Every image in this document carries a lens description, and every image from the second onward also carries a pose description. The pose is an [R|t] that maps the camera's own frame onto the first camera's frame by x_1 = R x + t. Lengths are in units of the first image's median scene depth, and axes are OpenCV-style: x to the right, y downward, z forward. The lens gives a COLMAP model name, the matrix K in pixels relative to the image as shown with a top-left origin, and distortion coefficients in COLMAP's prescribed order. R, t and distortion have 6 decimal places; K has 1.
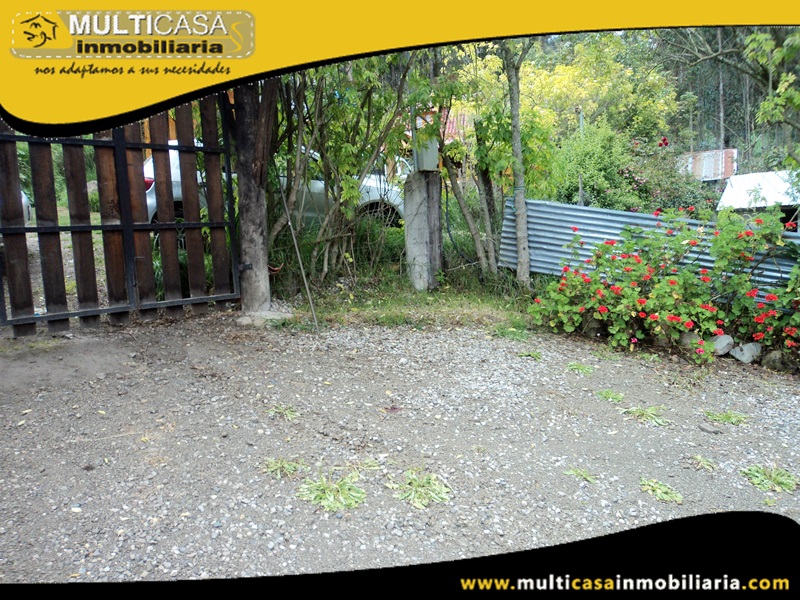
lens RADIAL K [[644.6, 0, 399.8], [0, 644.6, 300.1], [0, 0, 1]] dist [-0.029034, 0.036394]
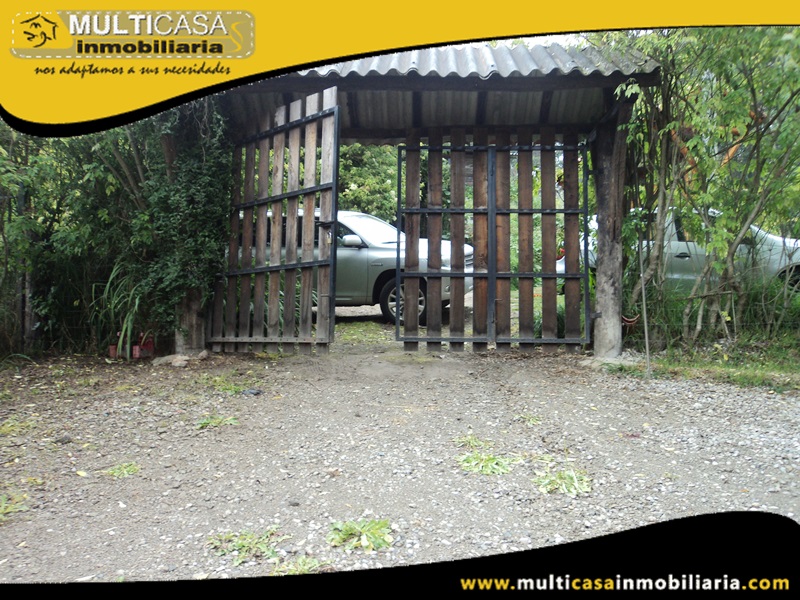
lens RADIAL K [[644.6, 0, 397.5], [0, 644.6, 300.5], [0, 0, 1]] dist [-0.029034, 0.036394]
pose [[0.672137, -0.000456, -0.740427, 0.334874], [-0.123632, 0.985892, -0.112837, 0.087153], [0.730032, 0.167382, 0.662598, 0.039290]]
